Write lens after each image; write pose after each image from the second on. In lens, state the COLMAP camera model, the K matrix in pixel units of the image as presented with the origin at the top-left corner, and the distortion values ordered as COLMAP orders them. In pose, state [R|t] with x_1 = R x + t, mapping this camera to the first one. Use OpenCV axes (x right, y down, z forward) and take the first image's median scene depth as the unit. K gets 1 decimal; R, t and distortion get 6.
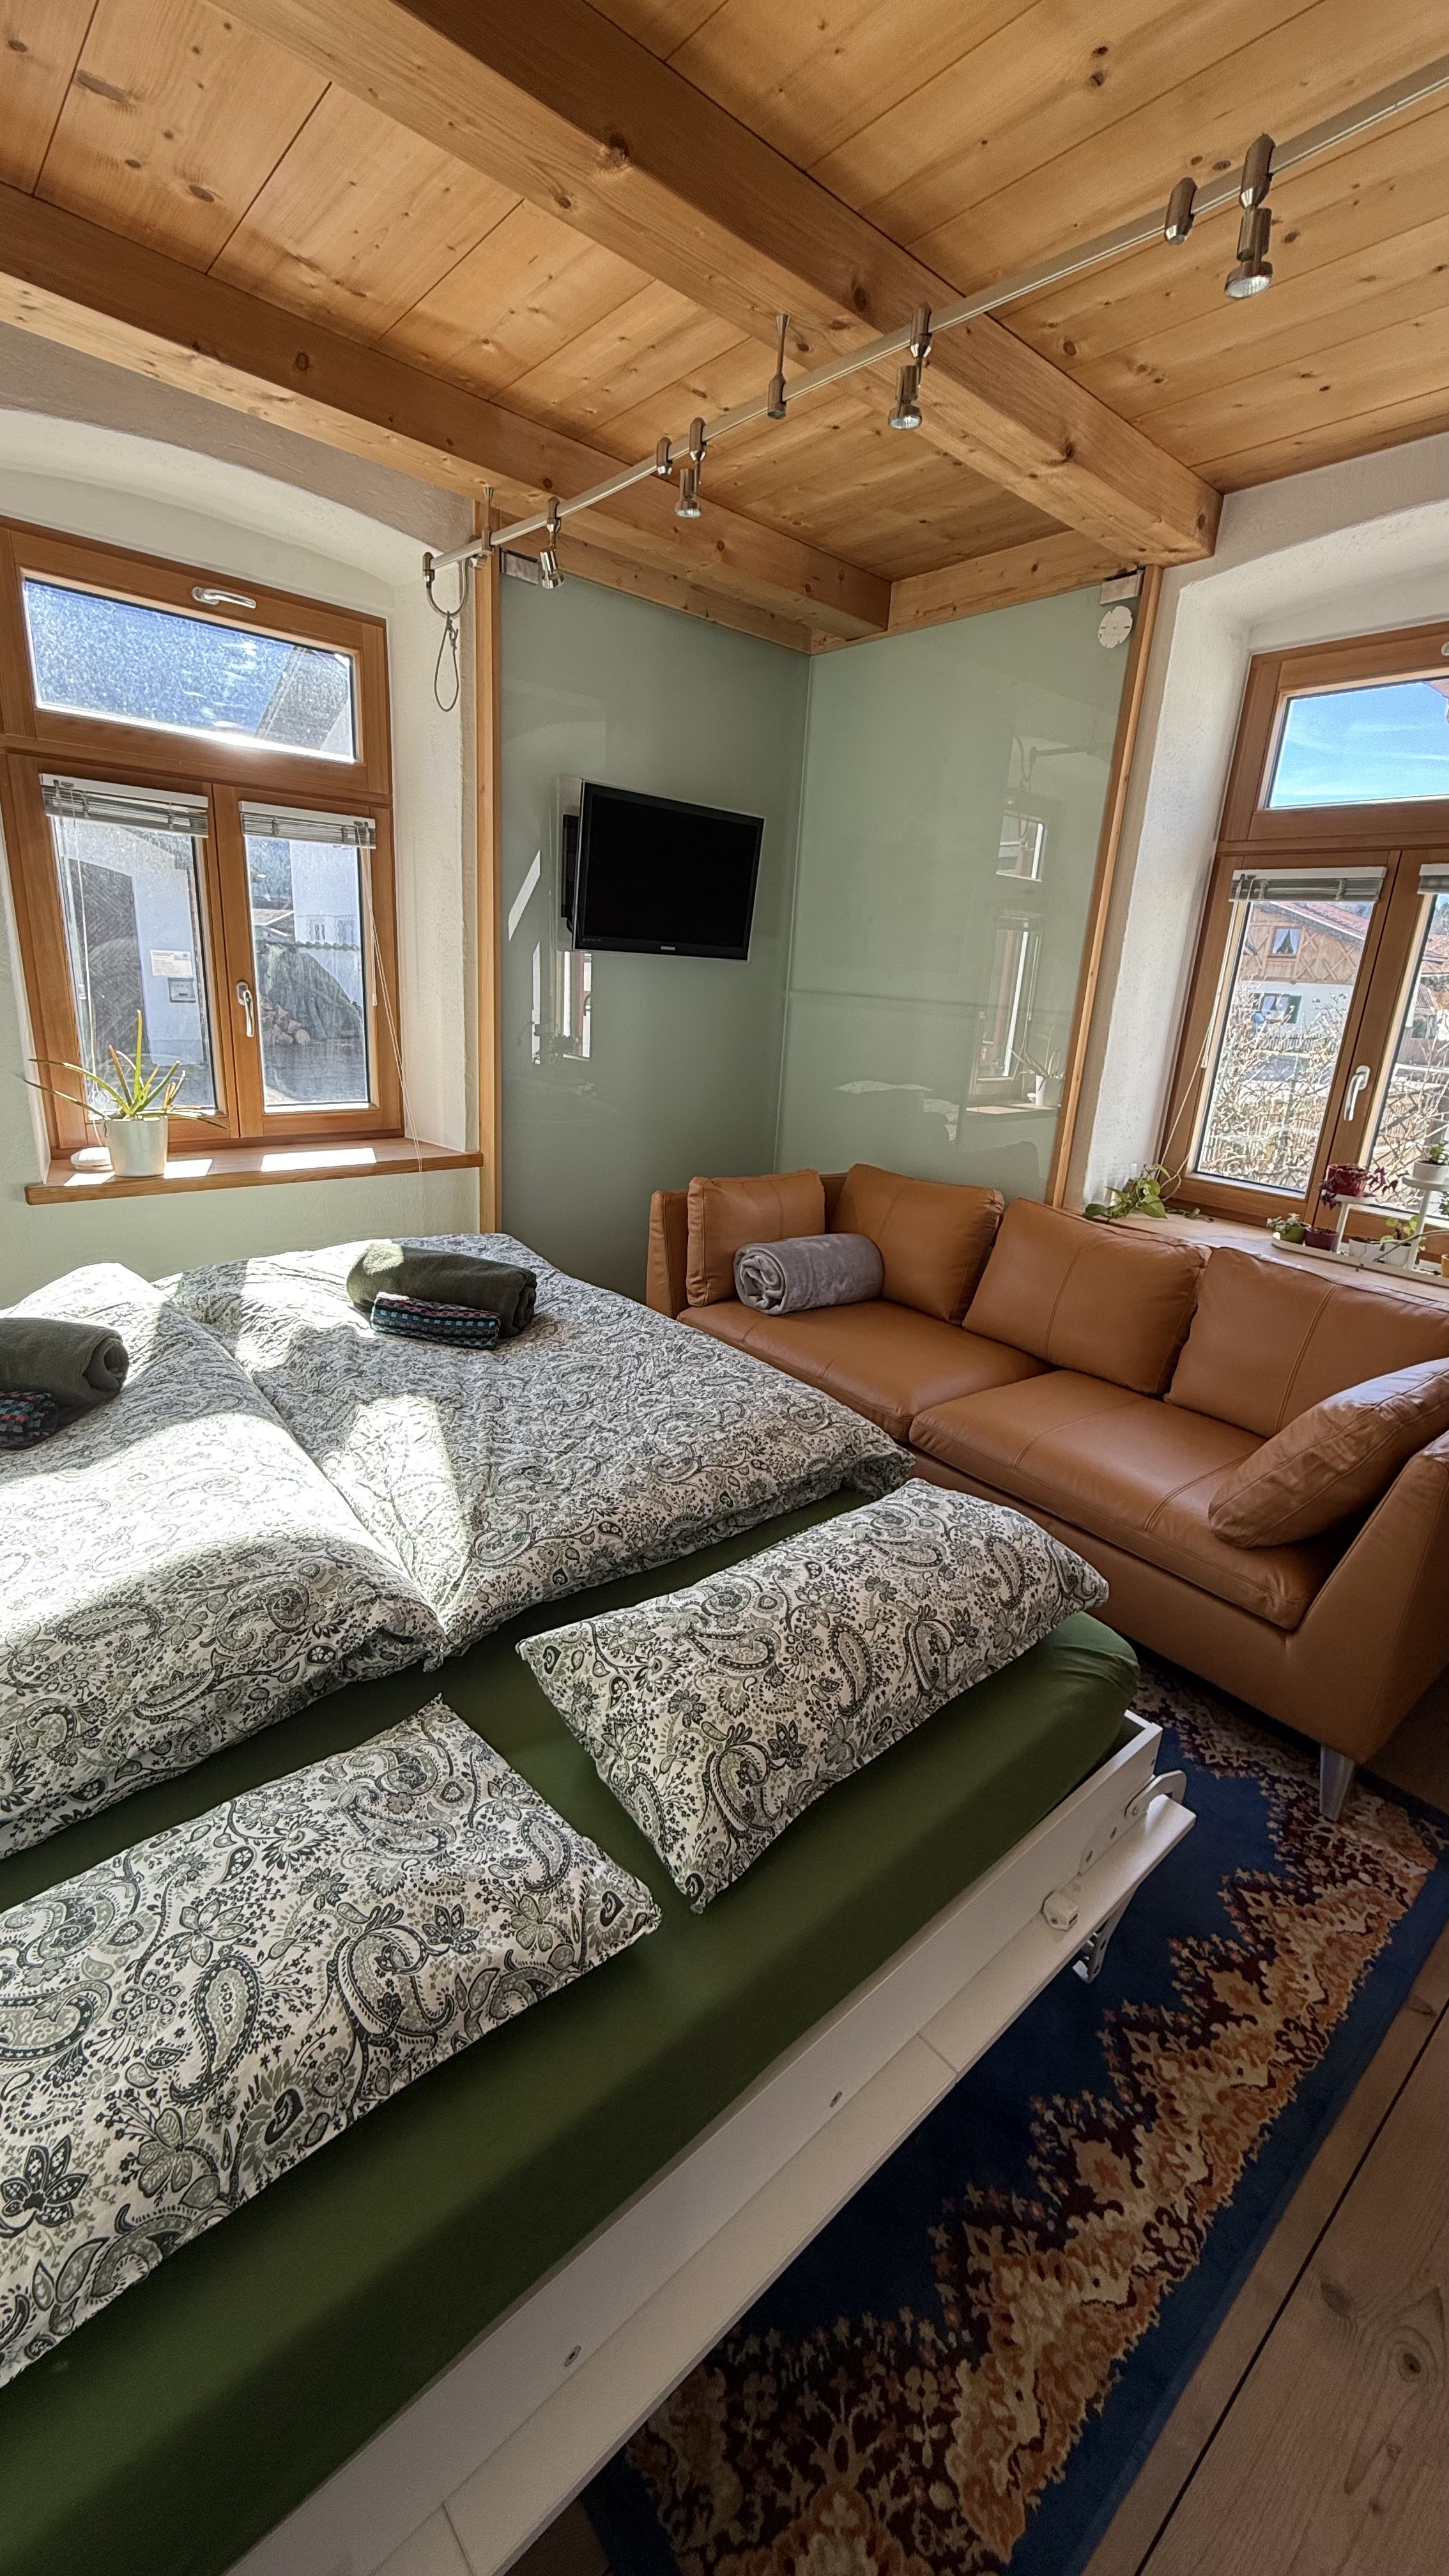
lens RADIAL K [[1023.7, 0, 723.4], [0, 1023.7, 1281.0], [0, 0, 1]] dist [0.000659, 0.000216]
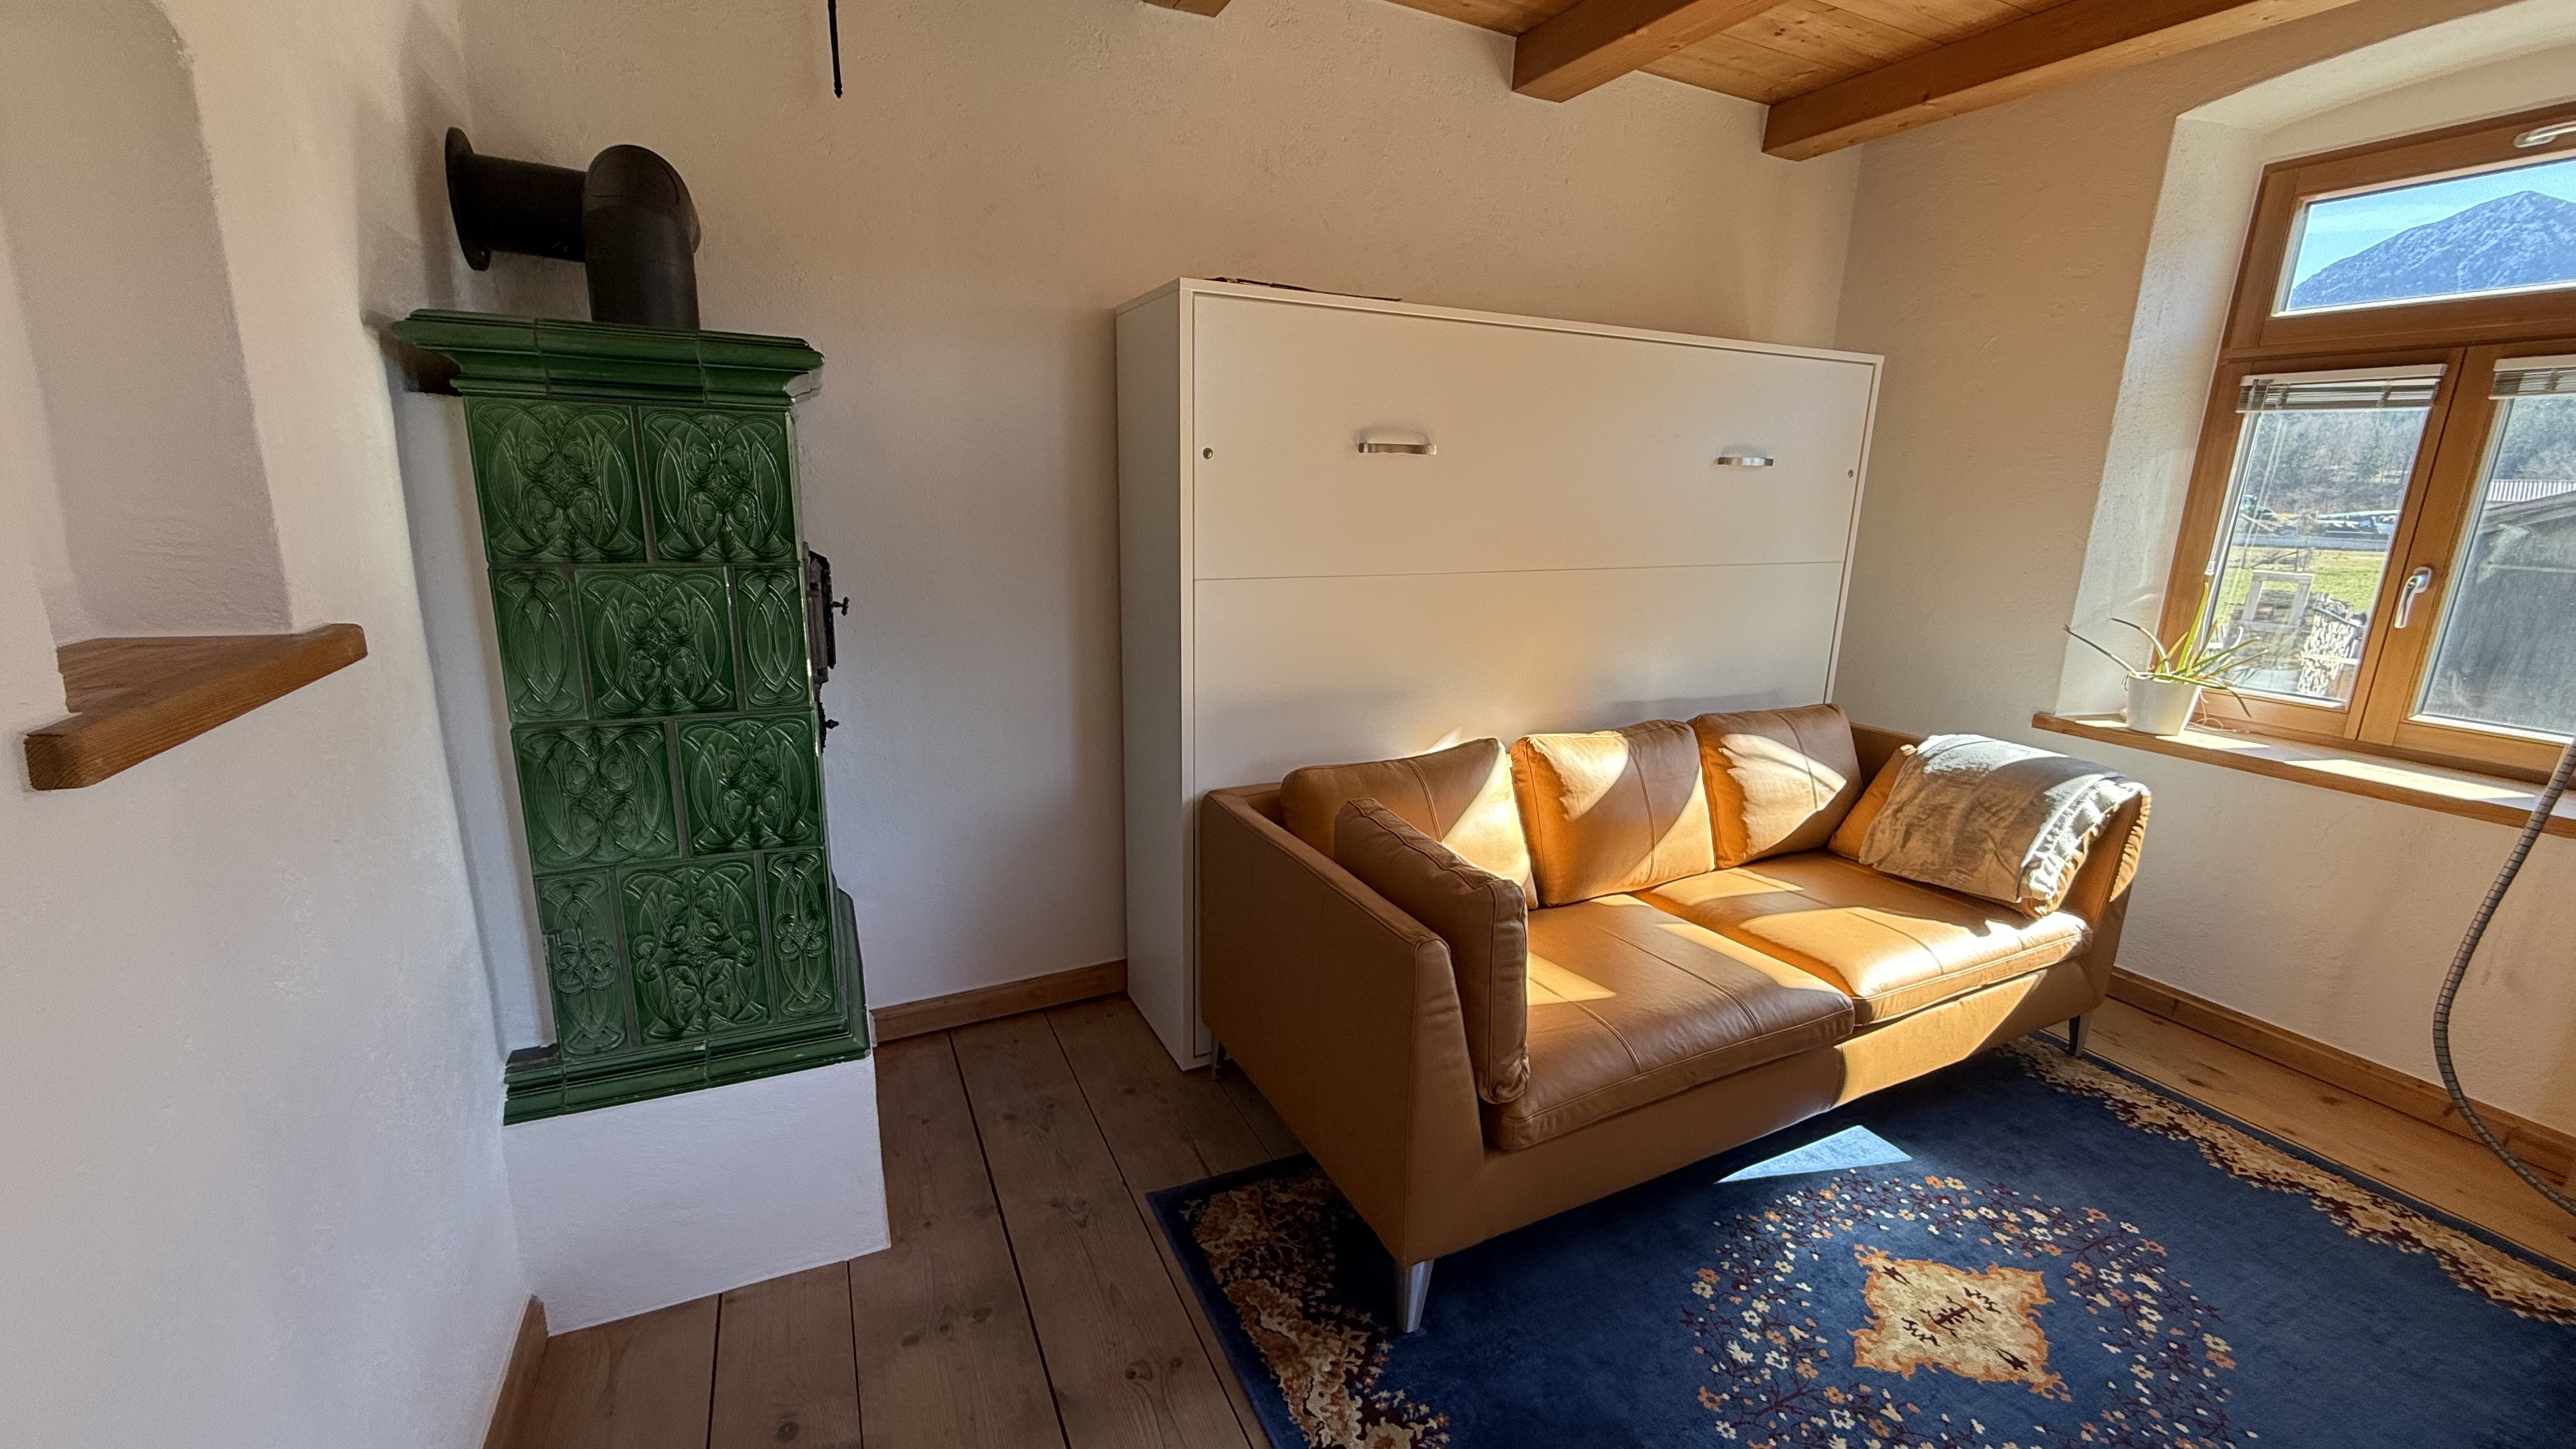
lens RADIAL K [[1023.7, 0, 1291.2], [0, 1023.7, 724.5], [0, 0, 1]] dist [0.000659, 0.000216]
pose [[-0.254561, 0.159688, -0.953781, 1.451483], [-0.327868, 0.913607, 0.240468, -0.161526], [0.909781, 0.373928, -0.180212, 0.816315]]
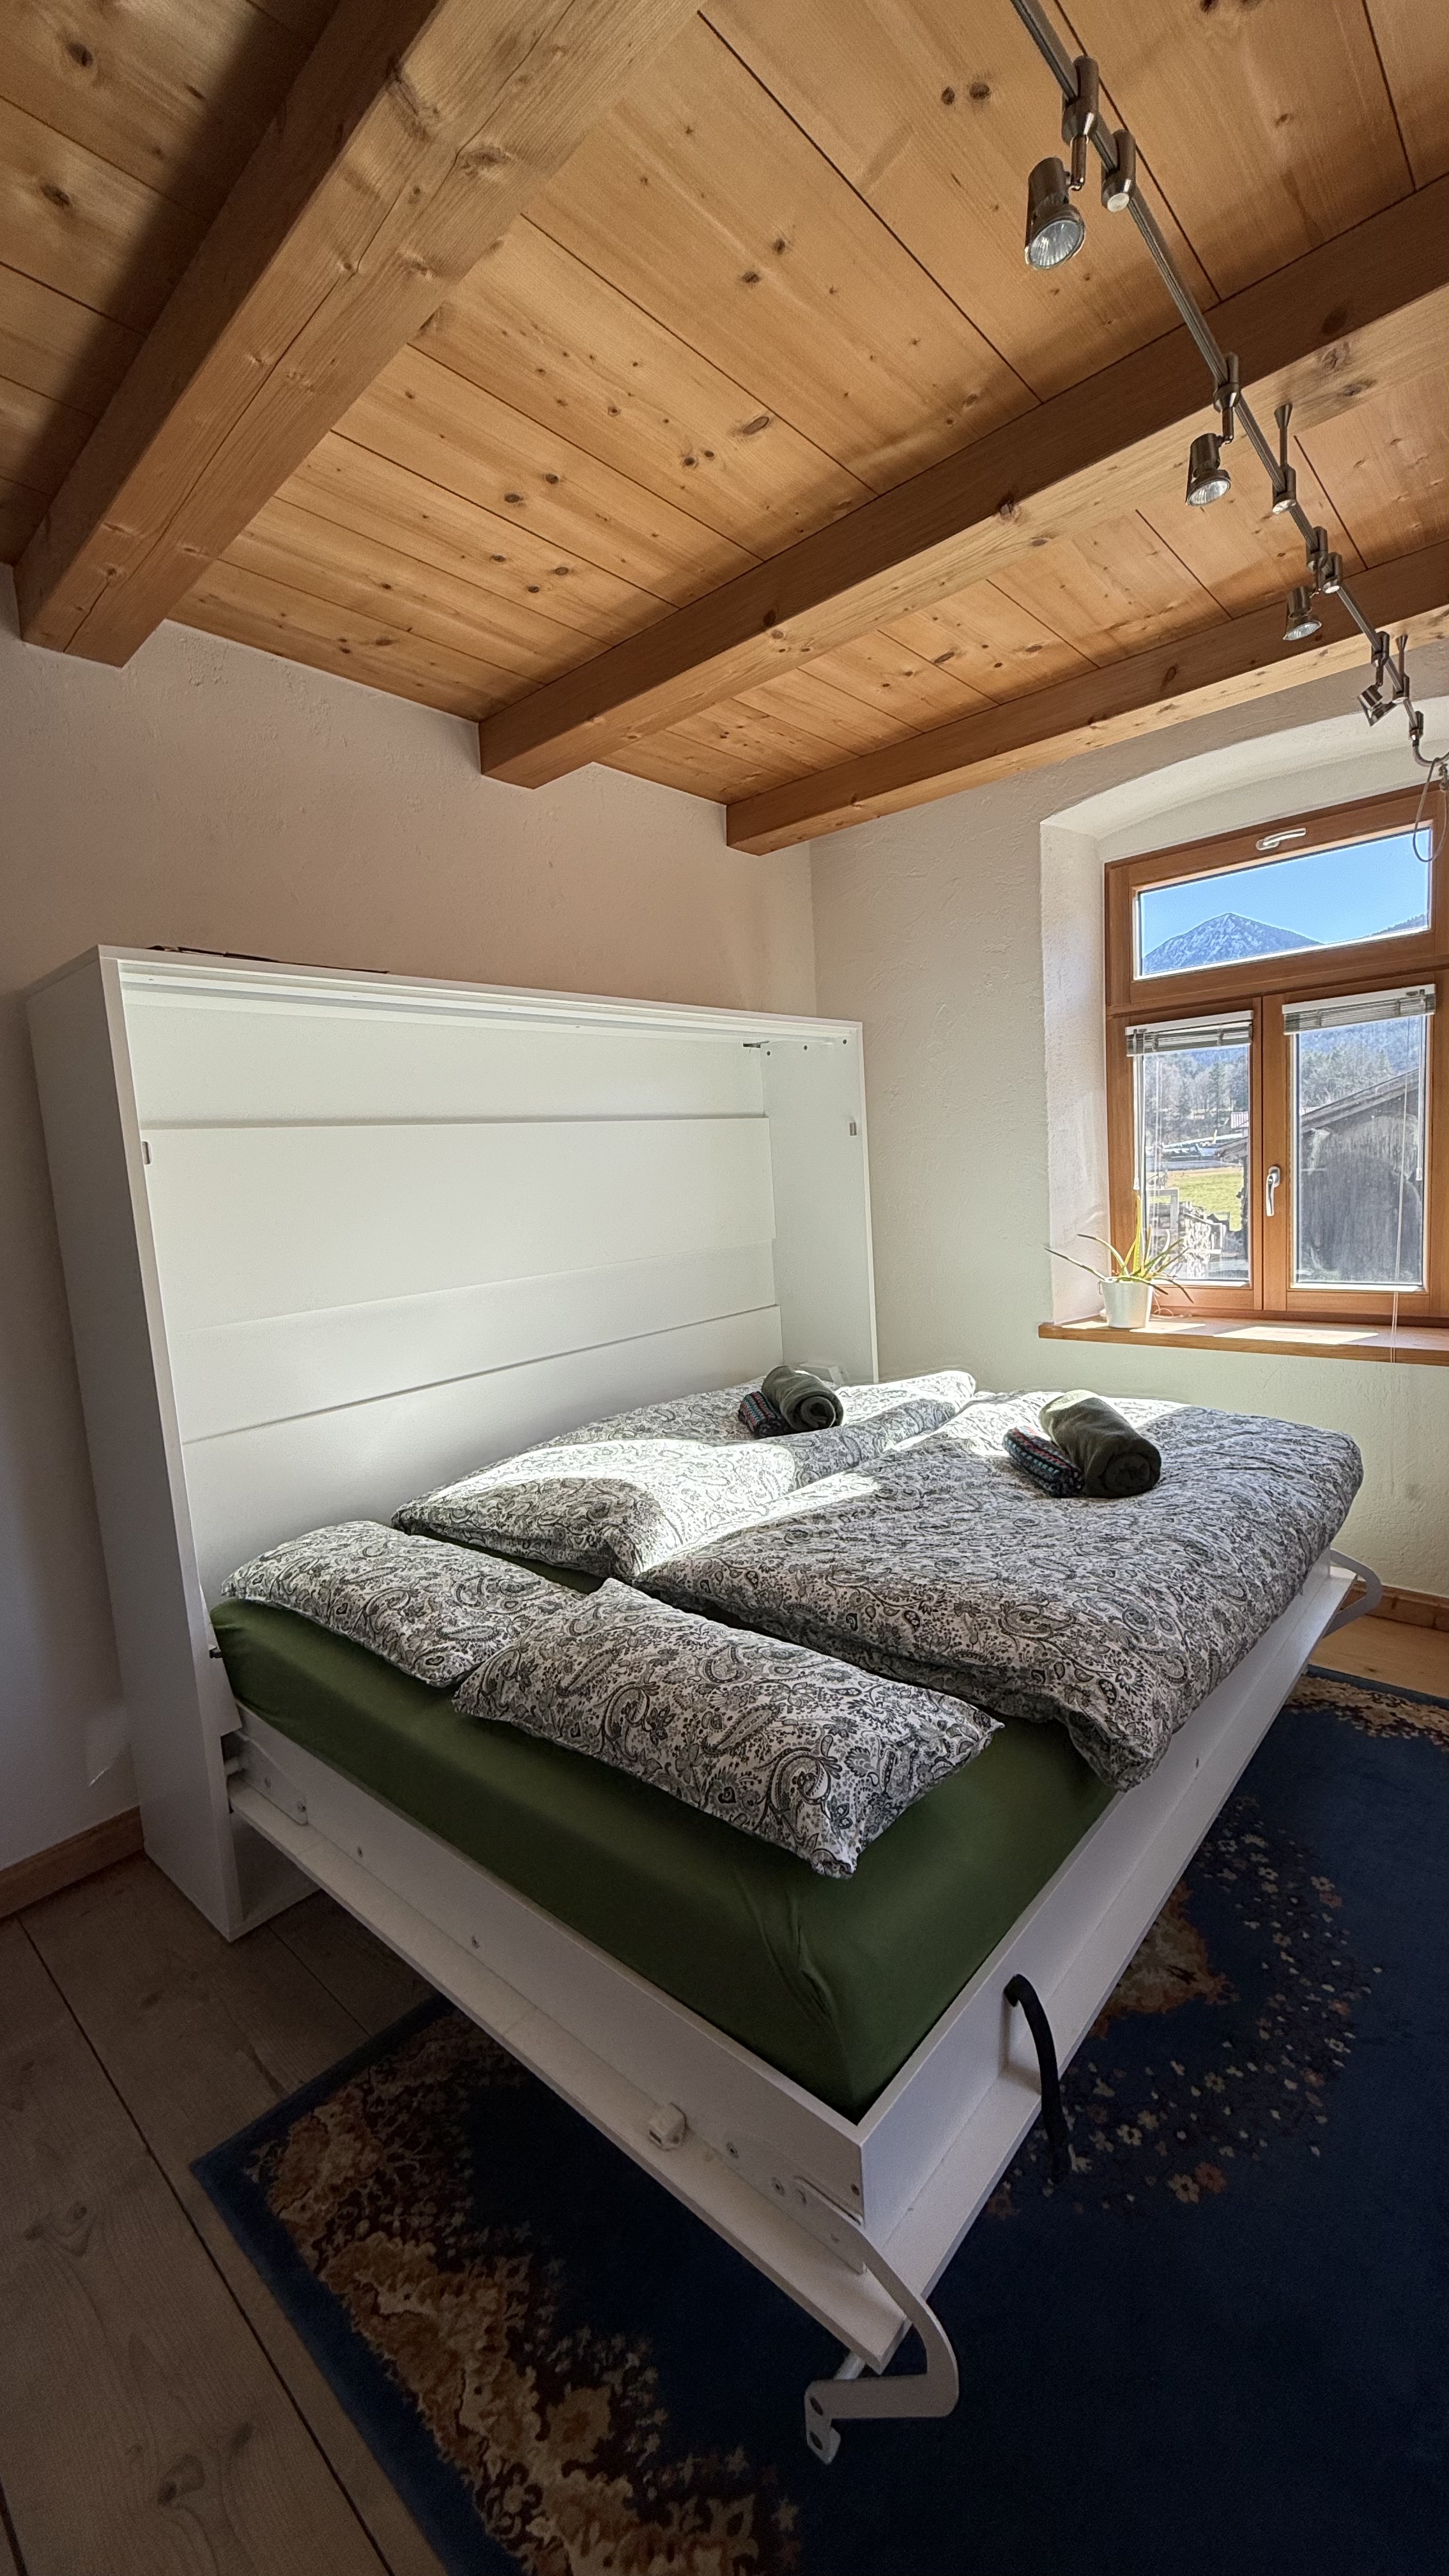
lens RADIAL K [[1023.7, 0, 724.1], [0, 1023.7, 1283.1], [0, 0, 1]] dist [0.000659, 0.000216]
pose [[0.119764, 0.042580, -0.991889, 1.254017], [-0.228898, 0.973348, 0.014146, -0.137360], [0.966055, 0.225347, 0.126319, 0.805338]]
